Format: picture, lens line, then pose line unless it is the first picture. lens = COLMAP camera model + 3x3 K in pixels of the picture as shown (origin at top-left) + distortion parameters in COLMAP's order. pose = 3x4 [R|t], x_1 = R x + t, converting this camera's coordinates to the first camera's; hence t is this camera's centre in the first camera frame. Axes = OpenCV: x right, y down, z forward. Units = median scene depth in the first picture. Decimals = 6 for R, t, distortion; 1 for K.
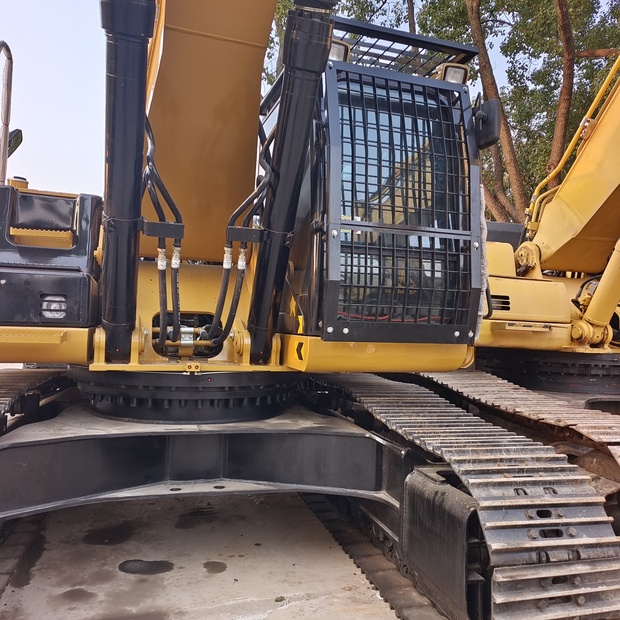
lens RADIAL K [[554.1, 0, 317.1], [0, 554.1, 310.0], [0, 0, 1]] dist [0.037255, 0.013910]
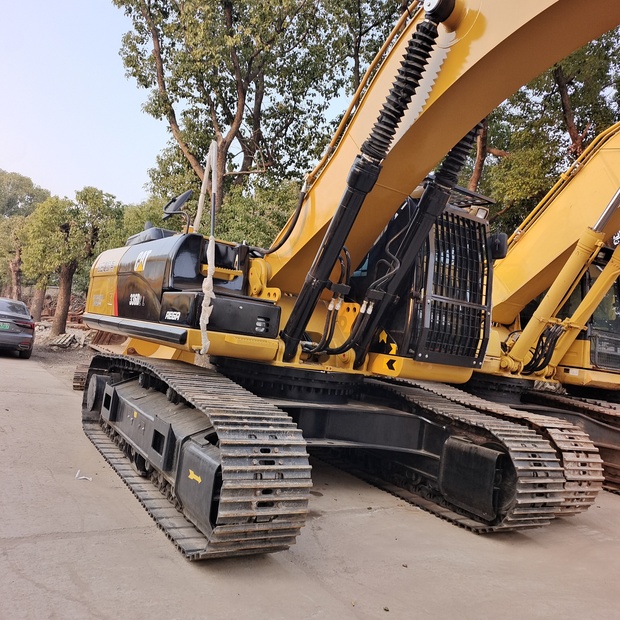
lens RADIAL K [[557.7, 0, 318.0], [0, 557.7, 310.0], [0, 0, 1]] dist [0.037378, 0.005380]
pose [[0.957005, 0.110738, 0.268102, -0.729891], [-0.109417, 0.993796, -0.019912, -0.033771], [-0.268644, -0.010279, 0.963185, -0.587907]]
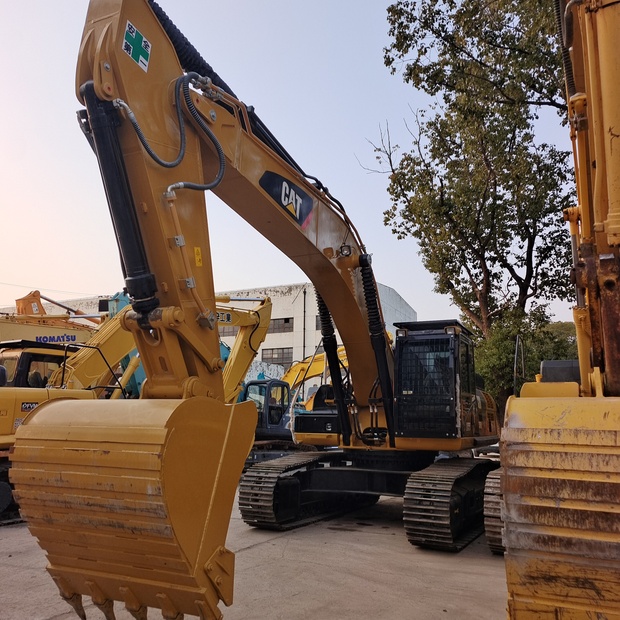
lens RADIAL K [[557.7, 0, 318.0], [0, 557.7, 310.0], [0, 0, 1]] dist [0.037378, 0.005380]
pose [[0.727439, -0.160190, -0.667212, 1.652521], [0.022990, 0.977512, -0.209625, 0.008925], [0.685788, 0.137150, 0.714763, -1.353167]]
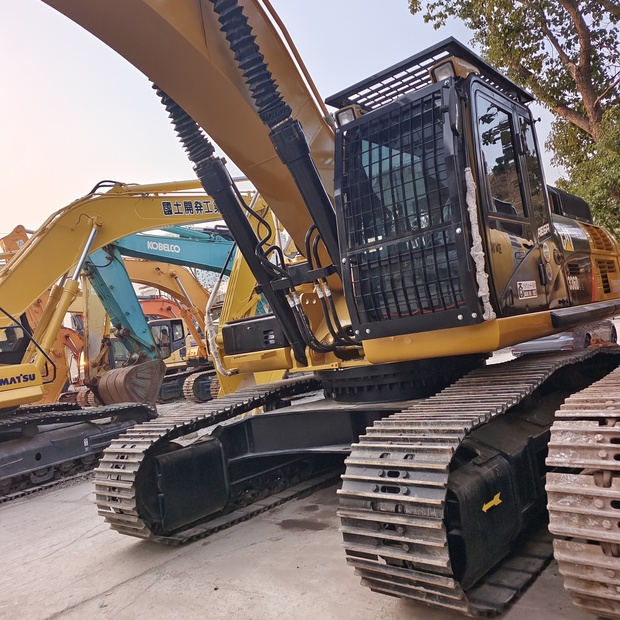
lens RADIAL K [[557.7, 0, 318.0], [0, 557.7, 310.0], [0, 0, 1]] dist [0.037378, 0.005380]
pose [[0.525134, -0.156163, -0.836569, 1.018803], [0.180172, 0.981138, -0.070051, 0.056127], [0.831728, -0.113940, 0.543365, 0.192967]]
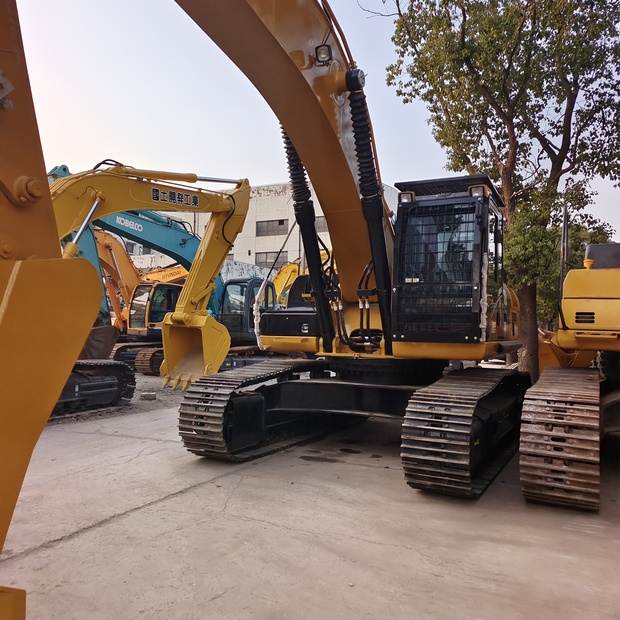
lens RADIAL K [[557.7, 0, 318.0], [0, 557.7, 310.0], [0, 0, 1]] dist [0.037378, 0.005380]
pose [[0.727518, -0.045922, -0.684550, 1.166830], [0.018847, 0.998719, -0.046967, 0.029284], [0.685830, 0.021268, 0.727451, -0.673486]]
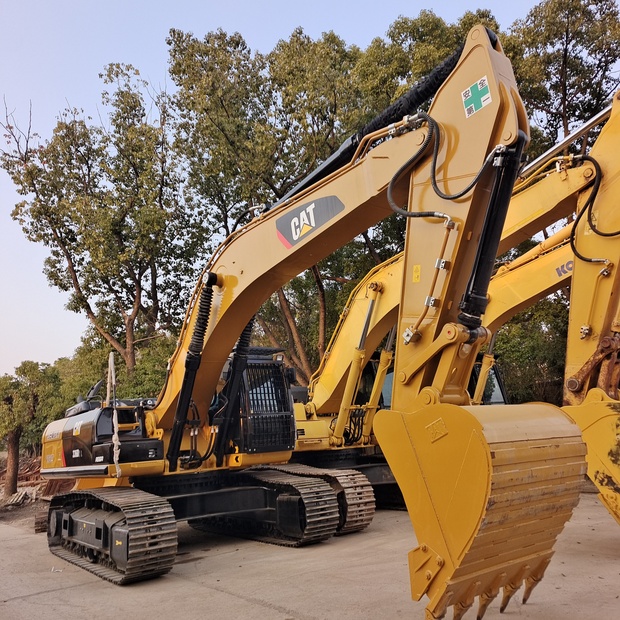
lens RADIAL K [[554.1, 0, 317.1], [0, 554.1, 310.0], [0, 0, 1]] dist [0.037255, 0.013910]
pose [[0.935125, -0.022216, 0.353620, -0.652201], [0.096900, 0.976019, -0.194927, -0.079625], [-0.340810, 0.216547, 0.914853, -1.966664]]
